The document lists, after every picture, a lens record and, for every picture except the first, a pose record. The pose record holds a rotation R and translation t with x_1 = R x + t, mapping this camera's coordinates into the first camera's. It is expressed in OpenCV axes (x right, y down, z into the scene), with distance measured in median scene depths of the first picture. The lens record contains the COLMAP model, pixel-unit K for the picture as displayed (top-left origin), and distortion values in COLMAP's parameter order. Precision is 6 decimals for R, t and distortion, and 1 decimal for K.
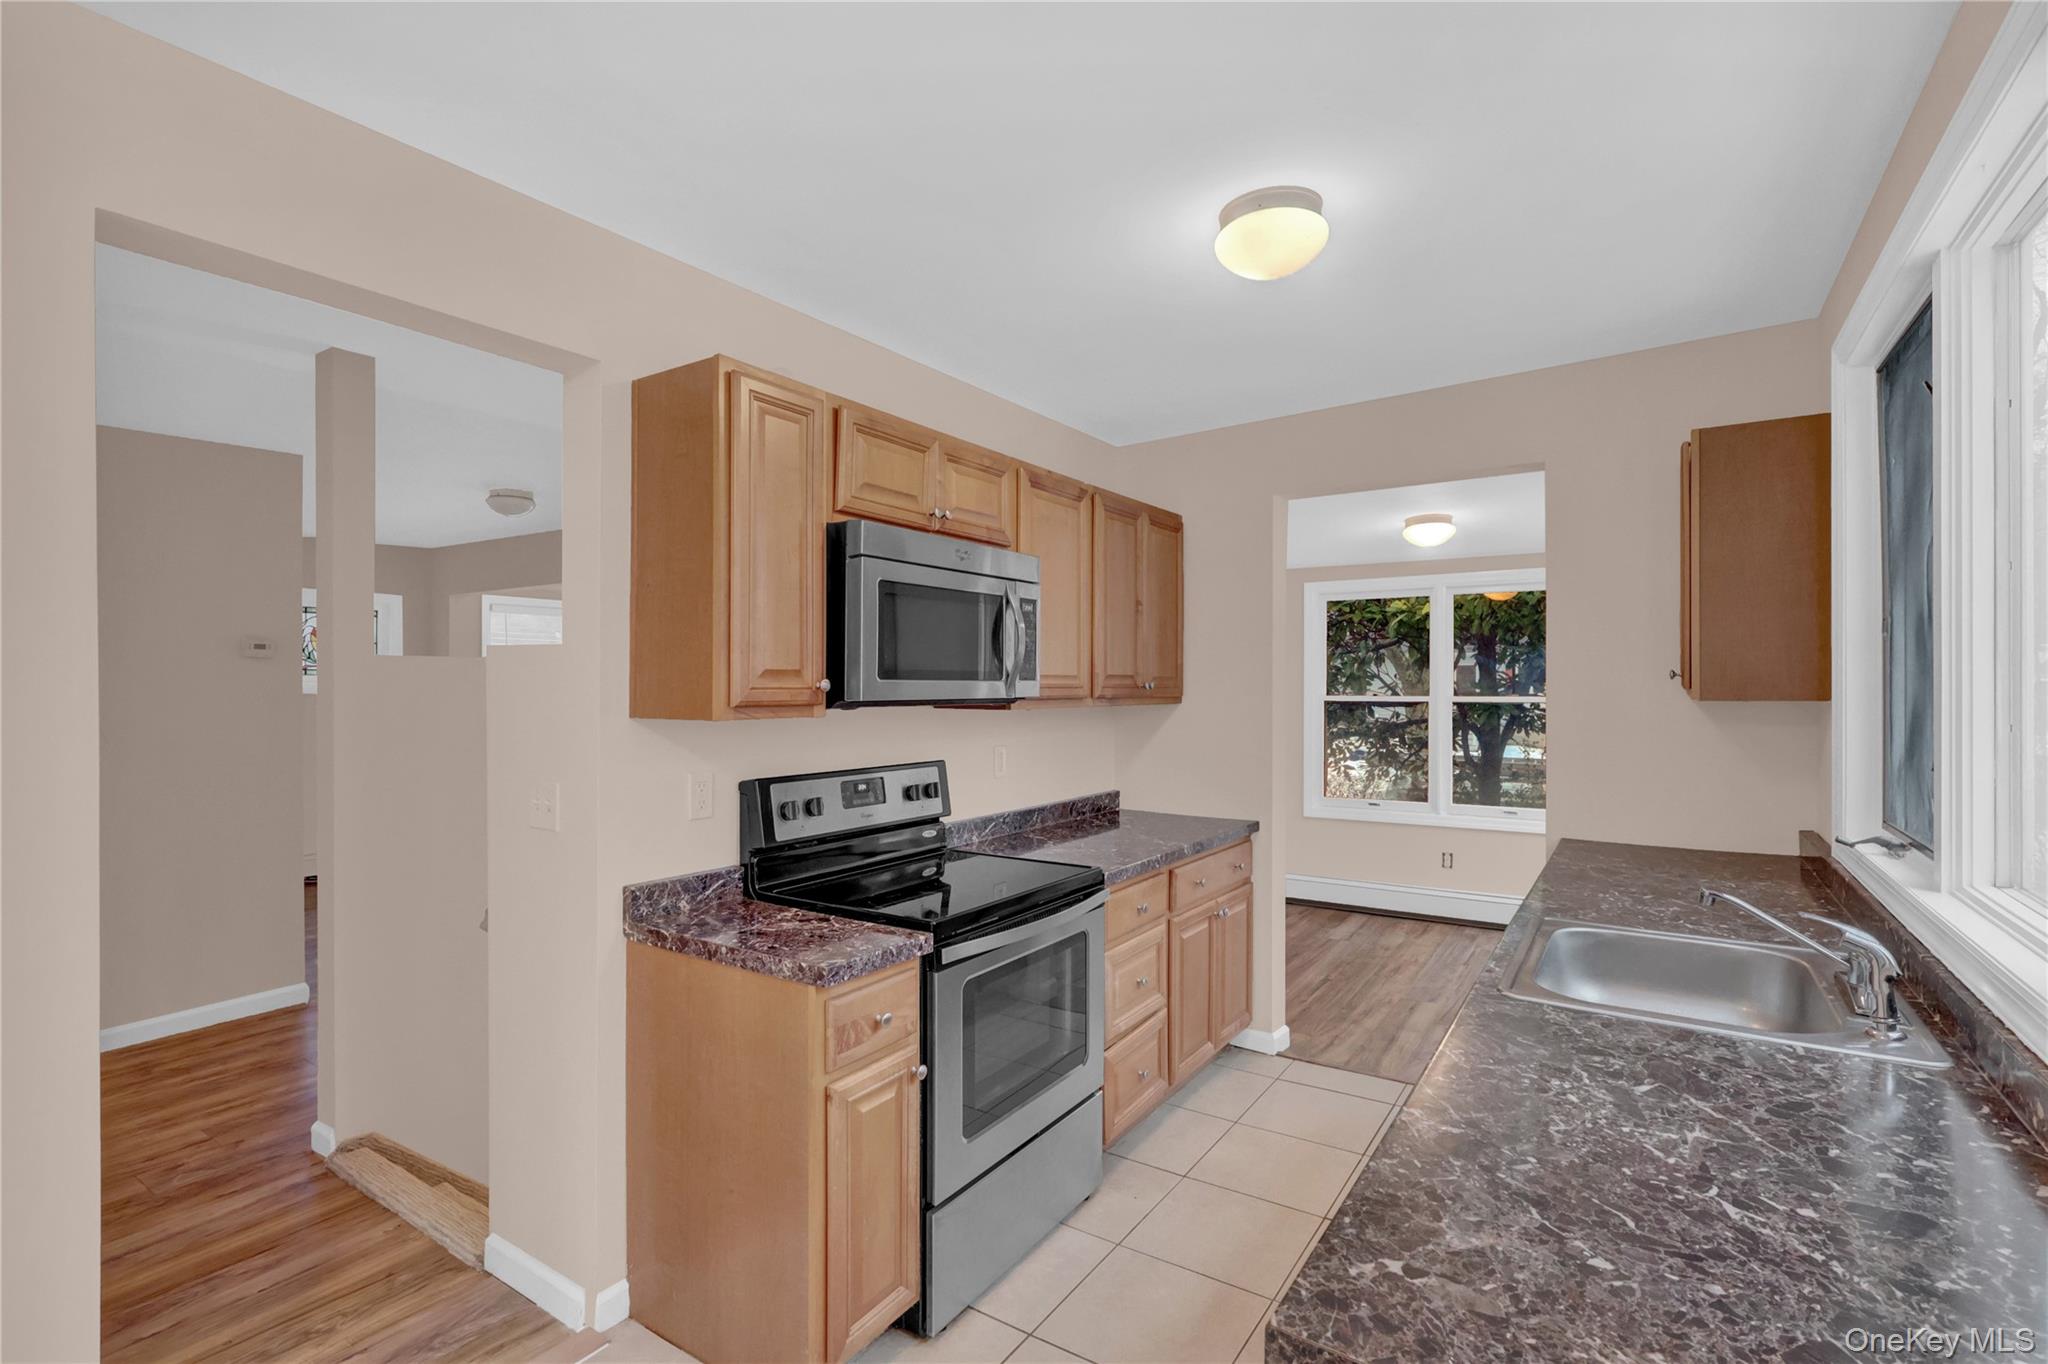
lens RADIAL K [[943.4, 0, 1017.5], [0, 943.4, 688.4], [0, 0, 1]] dist [-0.003375, 0.000666]
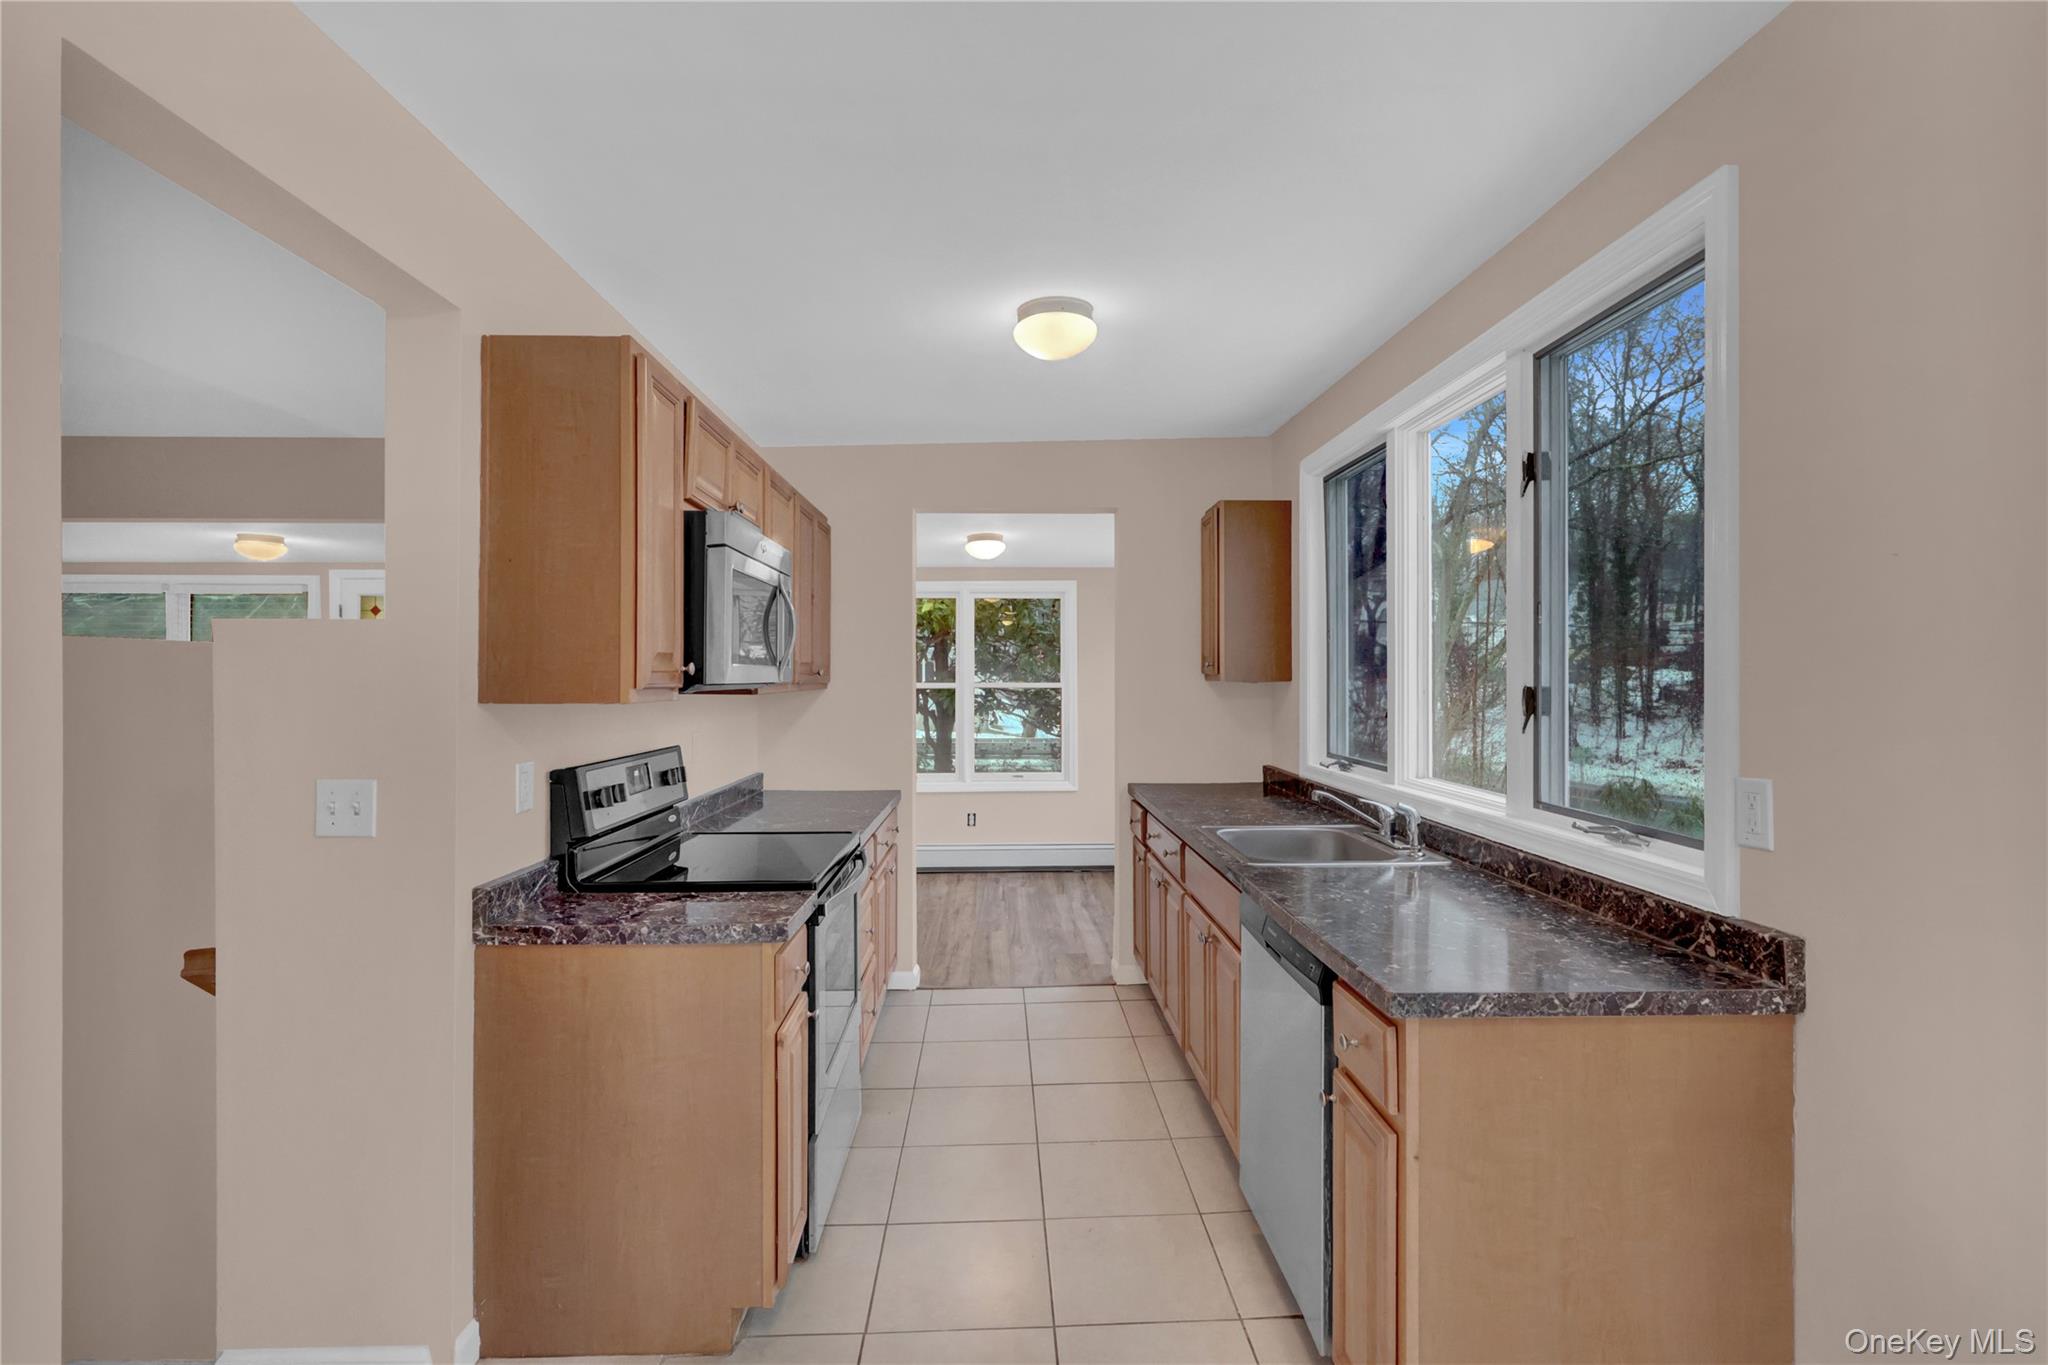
lens RADIAL K [[943.4, 0, 1016.7], [0, 943.4, 682.6], [0, 0, 1]] dist [-0.003375, 0.000666]
pose [[0.819161, -0.006435, 0.573527, -0.413032], [0.005516, 0.999979, 0.003341, 0.008434], [-0.573536, 0.000427, 0.819180, -0.039067]]
